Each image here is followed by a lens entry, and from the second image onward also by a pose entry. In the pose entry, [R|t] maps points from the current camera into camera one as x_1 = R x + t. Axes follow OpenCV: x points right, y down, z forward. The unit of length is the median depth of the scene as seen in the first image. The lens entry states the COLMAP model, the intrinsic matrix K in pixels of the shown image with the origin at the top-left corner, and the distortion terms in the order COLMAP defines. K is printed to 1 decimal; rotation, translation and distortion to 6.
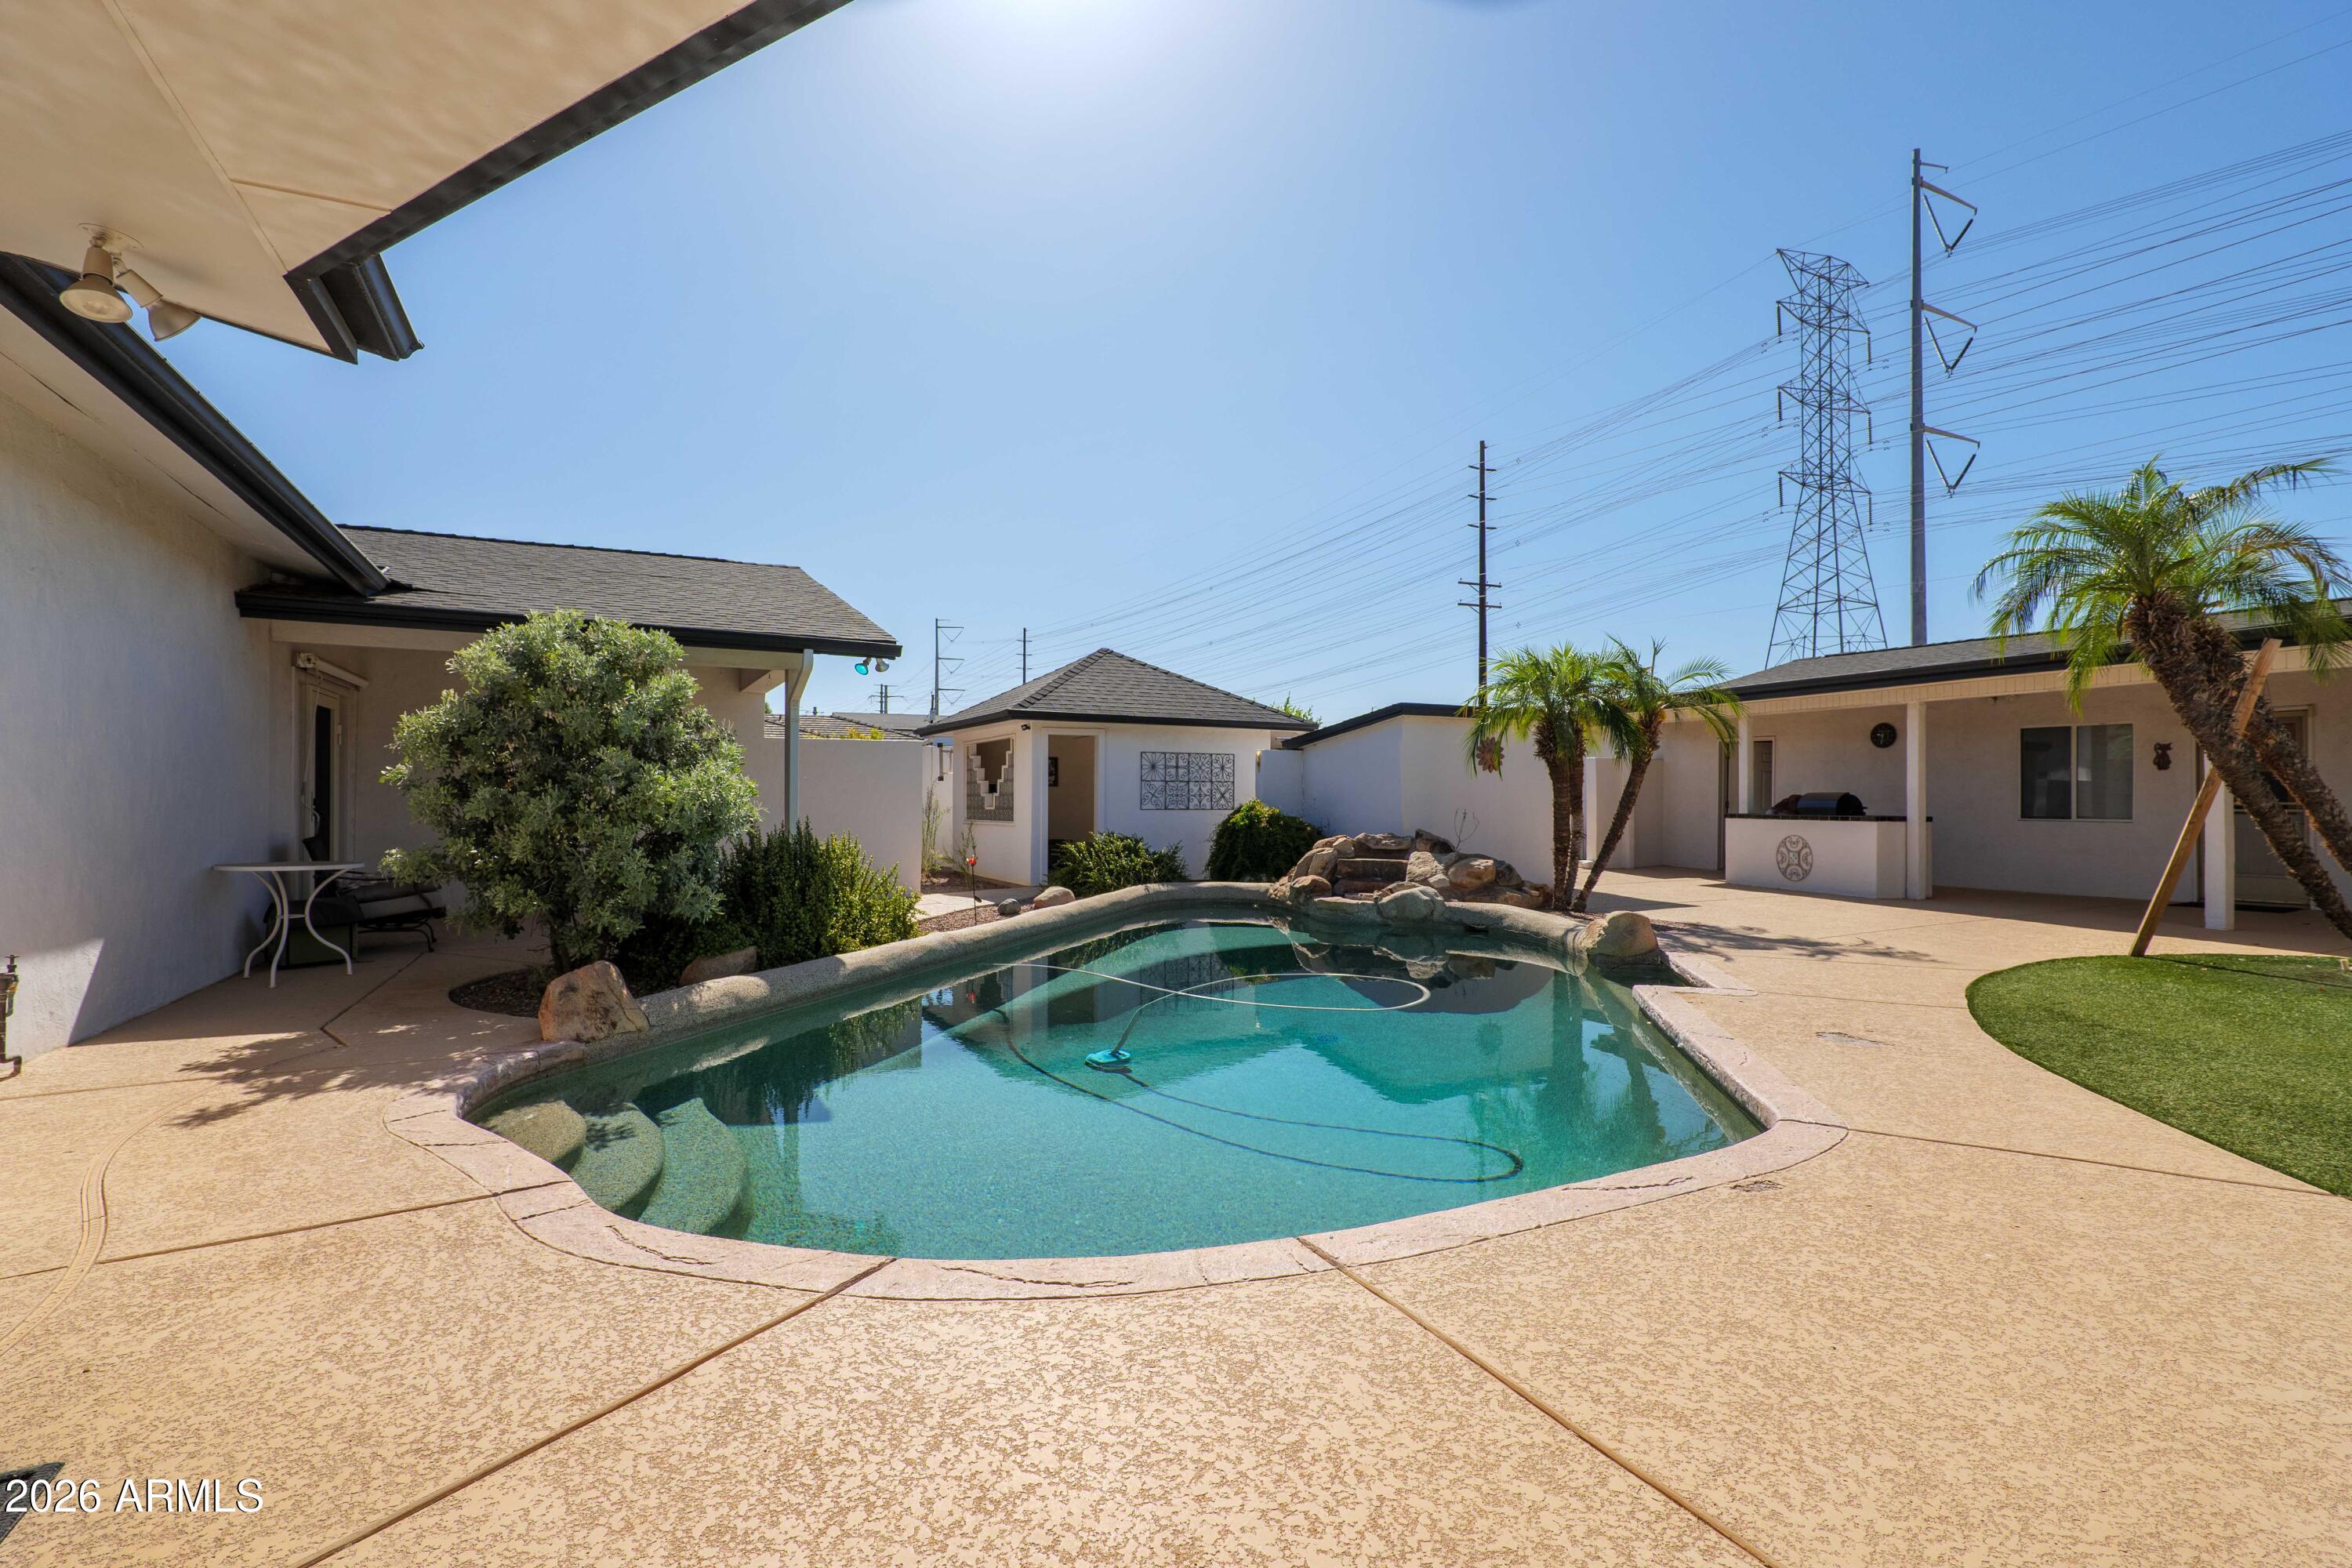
lens RADIAL K [[1084.4, 0, 1170.8], [0, 1084.4, 803.0], [0, 0, 1]] dist [-0.023992, 0.006714]
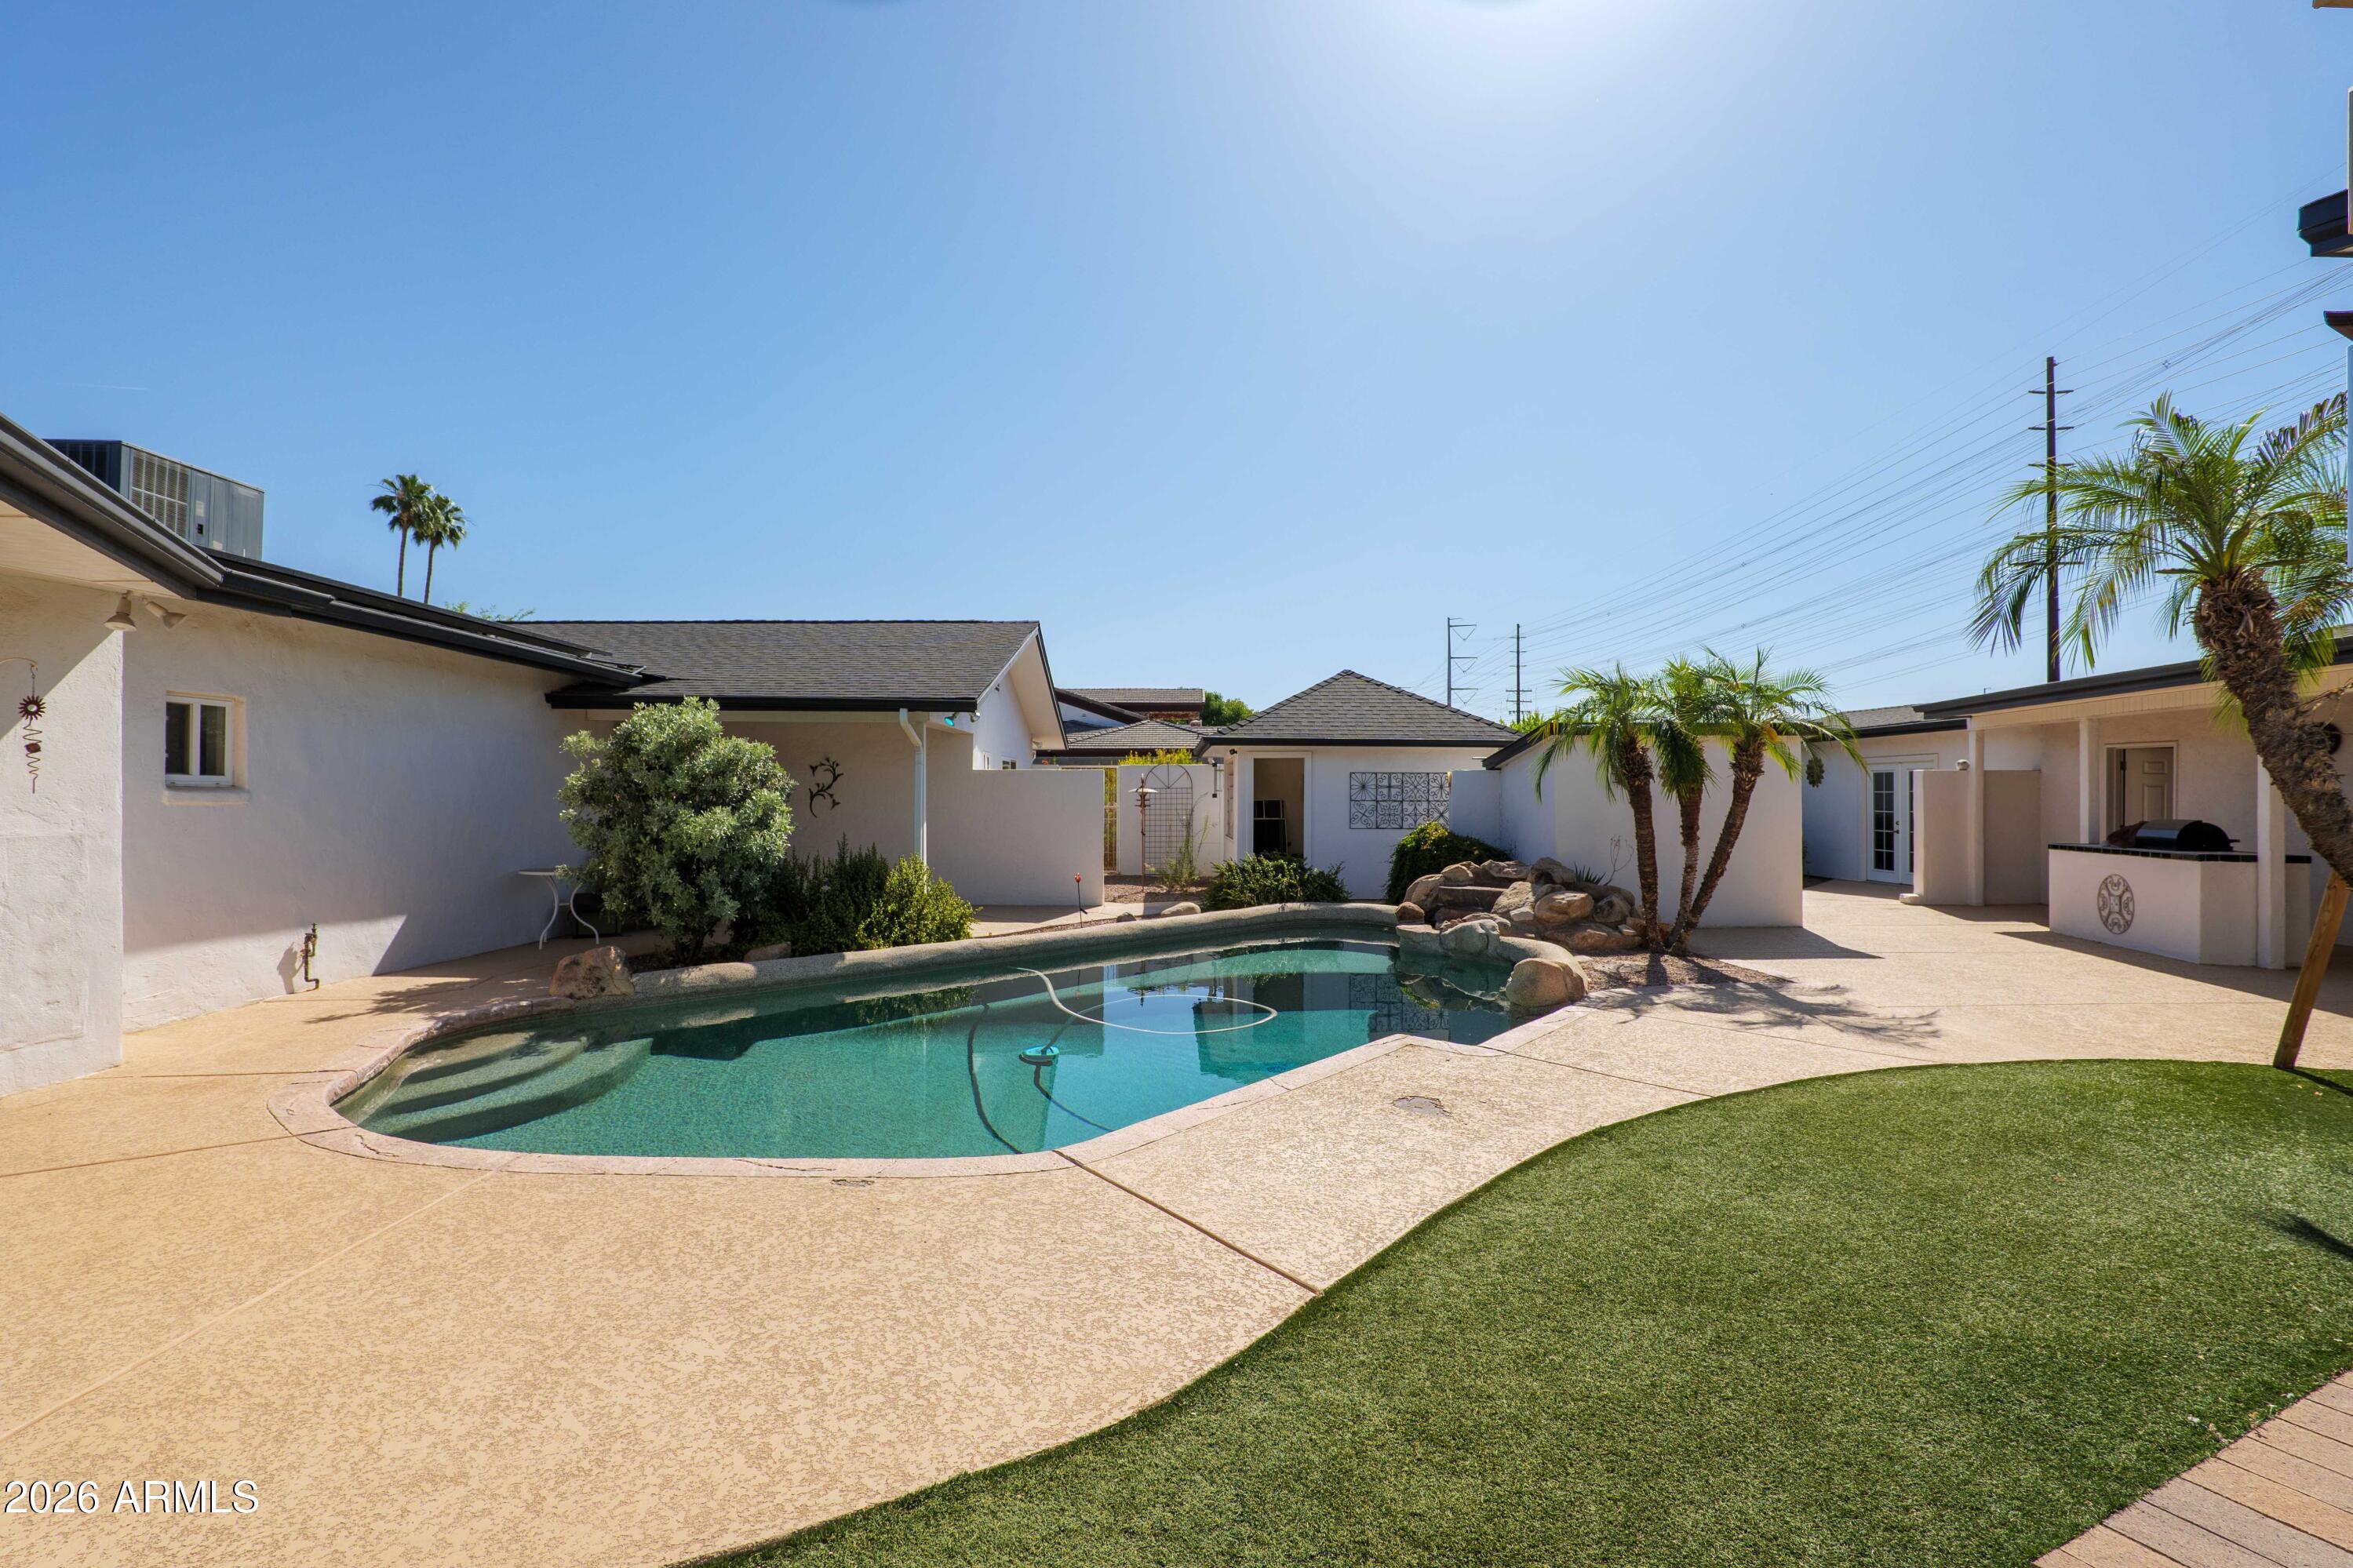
lens RADIAL K [[1084.7, 0, 1171.2], [0, 1084.7, 803.0], [0, 0, 1]] dist [-0.023992, 0.006714]
pose [[0.893175, 0.001678, -0.449706, 0.417174], [-0.001941, 0.999998, -0.000124, -0.026084], [0.449705, 0.000984, 0.893177, 0.009743]]
